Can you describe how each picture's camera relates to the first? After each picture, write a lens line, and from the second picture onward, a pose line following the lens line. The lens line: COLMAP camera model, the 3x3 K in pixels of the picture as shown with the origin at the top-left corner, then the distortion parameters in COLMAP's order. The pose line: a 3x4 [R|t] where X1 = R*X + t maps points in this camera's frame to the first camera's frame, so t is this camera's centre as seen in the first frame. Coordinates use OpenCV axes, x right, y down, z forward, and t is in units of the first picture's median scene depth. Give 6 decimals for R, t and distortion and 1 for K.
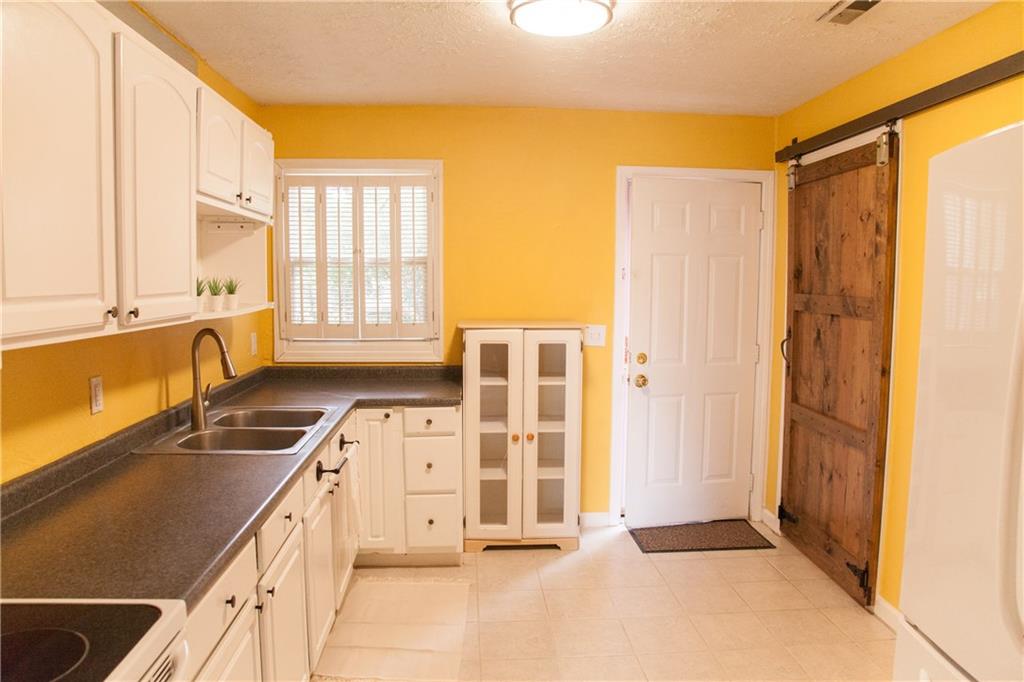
lens RADIAL K [[696.9, 0, 512.0], [0, 696.9, 341.0], [0, 0, 1]] dist [-0.086720, 0.006695]
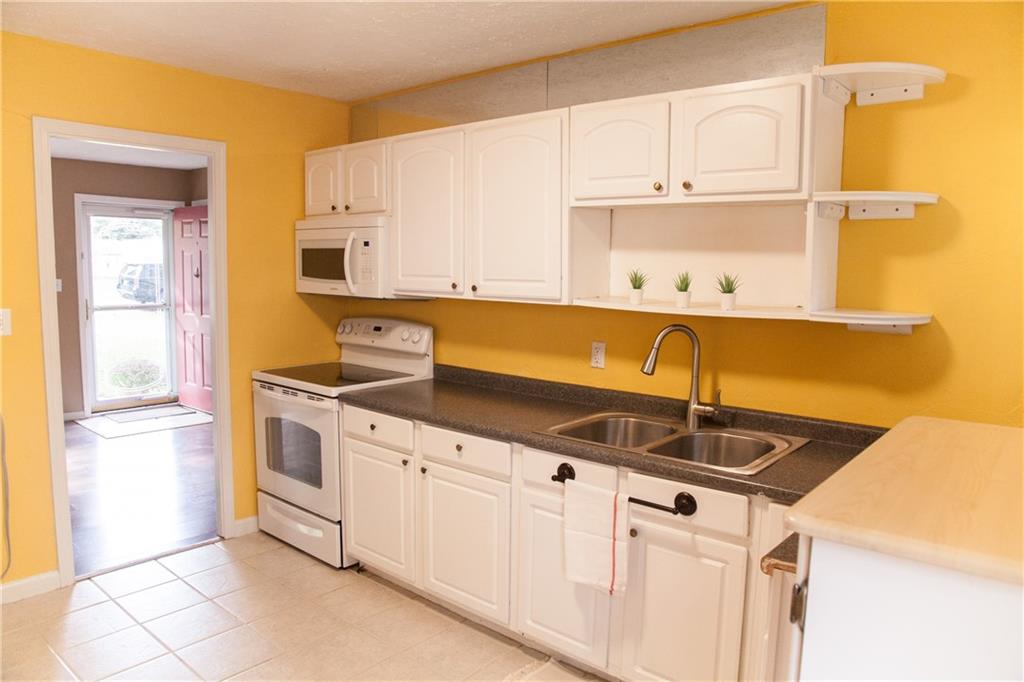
lens RADIAL K [[696.9, 0, 512.0], [0, 696.9, 341.0], [0, 0, 1]] dist [-0.086720, 0.006695]
pose [[-0.692421, 0.054743, -0.719414, 0.321833], [-0.088459, 0.983153, 0.159953, -0.097316], [0.716050, 0.174394, -0.675913, 1.102576]]
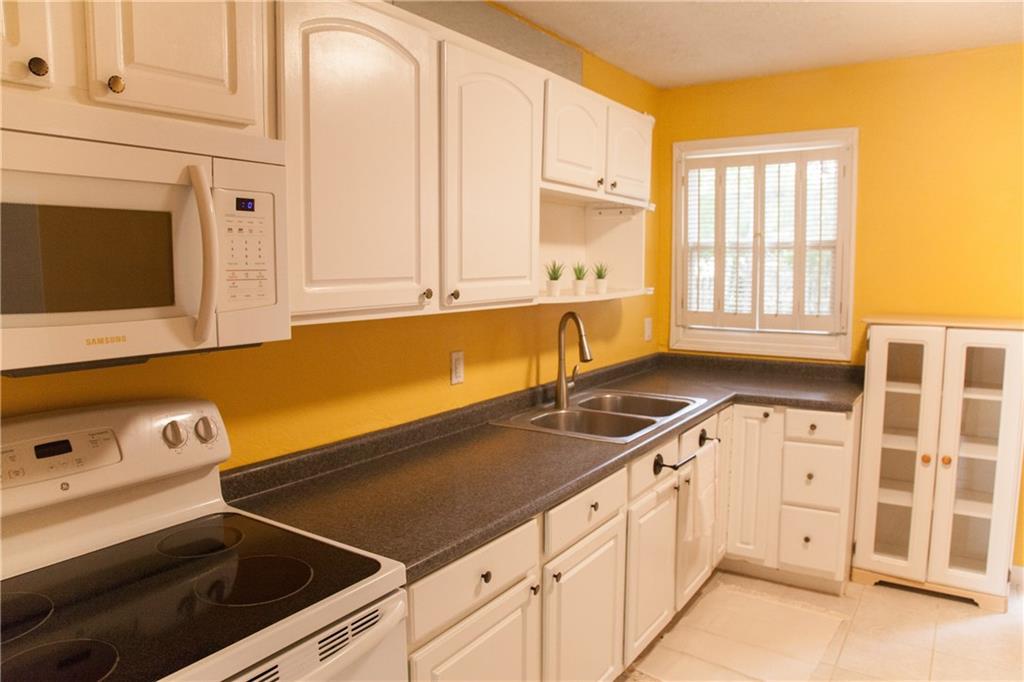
lens RADIAL K [[708.7, 0, 512.0], [0, 708.7, 341.0], [0, 0, 1]] dist [-0.135722, 0.076496]
pose [[0.797827, 0.055937, -0.600285, 0.094882], [-0.045301, 0.998434, 0.032830, -0.004208], [0.601182, 0.001000, 0.799112, 0.069581]]
